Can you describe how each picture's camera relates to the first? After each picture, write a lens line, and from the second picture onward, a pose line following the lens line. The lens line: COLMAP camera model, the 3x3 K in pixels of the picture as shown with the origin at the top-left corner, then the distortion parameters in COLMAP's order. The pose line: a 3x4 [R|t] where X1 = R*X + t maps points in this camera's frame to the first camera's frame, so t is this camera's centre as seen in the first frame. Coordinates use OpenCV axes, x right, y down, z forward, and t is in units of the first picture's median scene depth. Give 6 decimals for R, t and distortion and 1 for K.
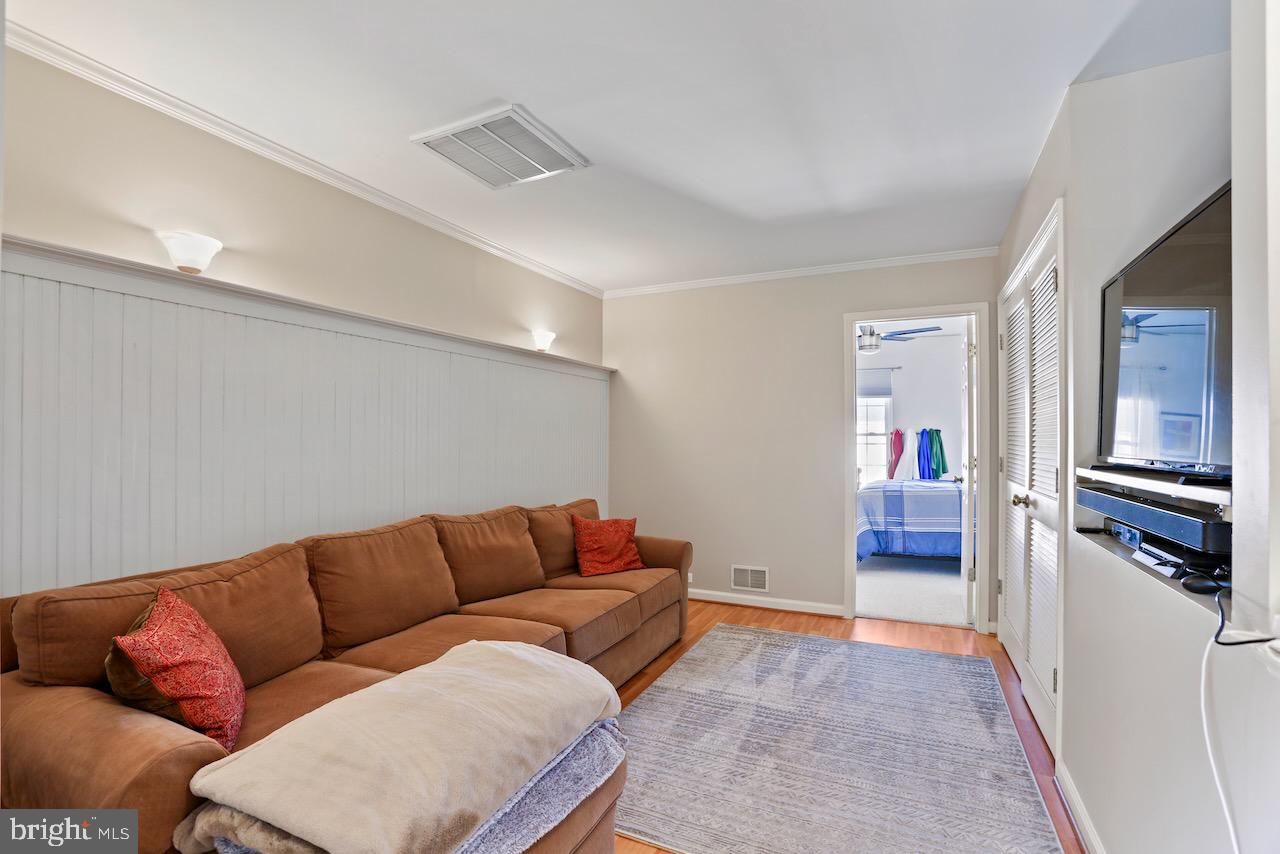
lens RADIAL K [[588.4, 0, 642.0], [0, 588.4, 432.5], [0, 0, 1]] dist [-0.029988, 0.000158]
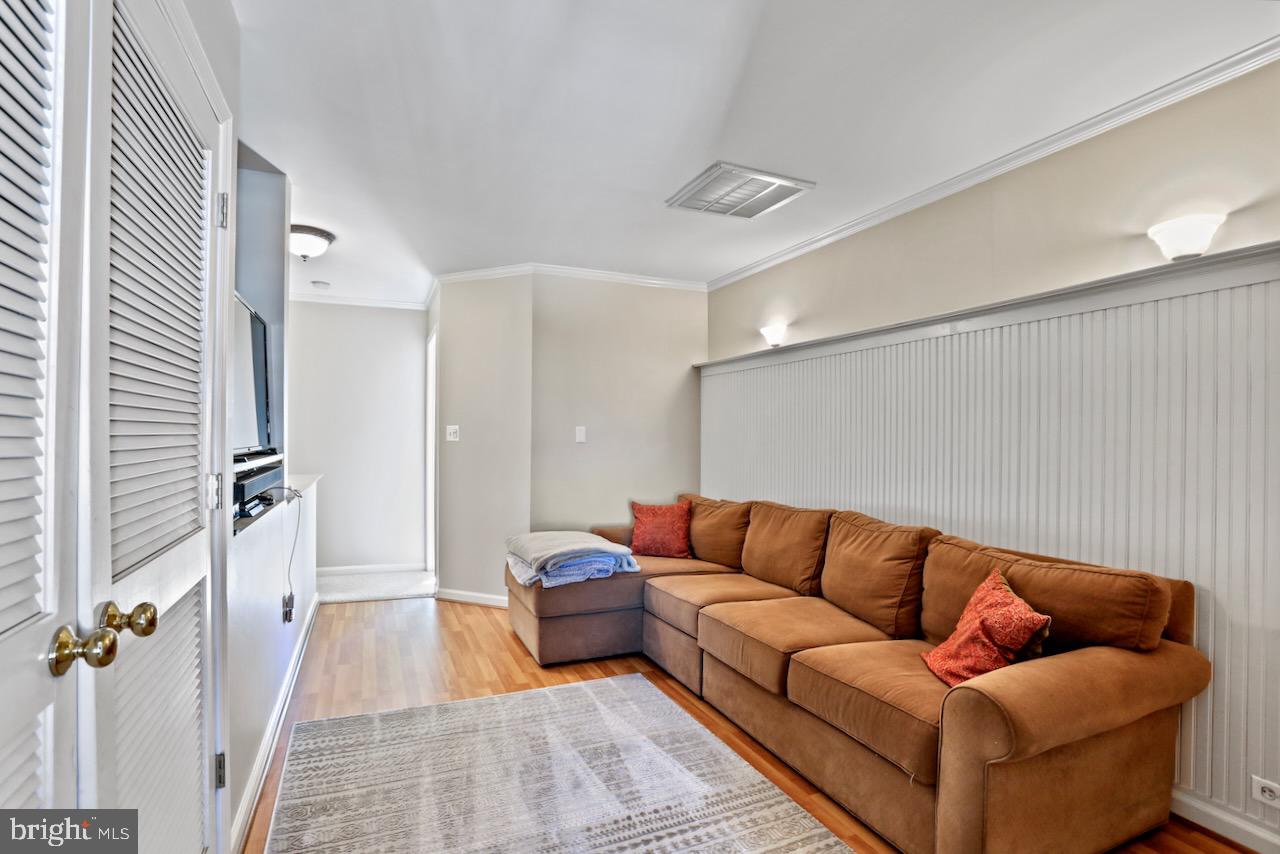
lens RADIAL K [[588.4, 0, 640.3], [0, 588.4, 432.5], [0, 0, 1]] dist [-0.029988, 0.000158]
pose [[-0.657644, -0.009966, -0.753263, 0.619429], [-0.005156, 0.999949, -0.008729, 0.013589], [0.753311, -0.001857, -0.657661, 1.272562]]
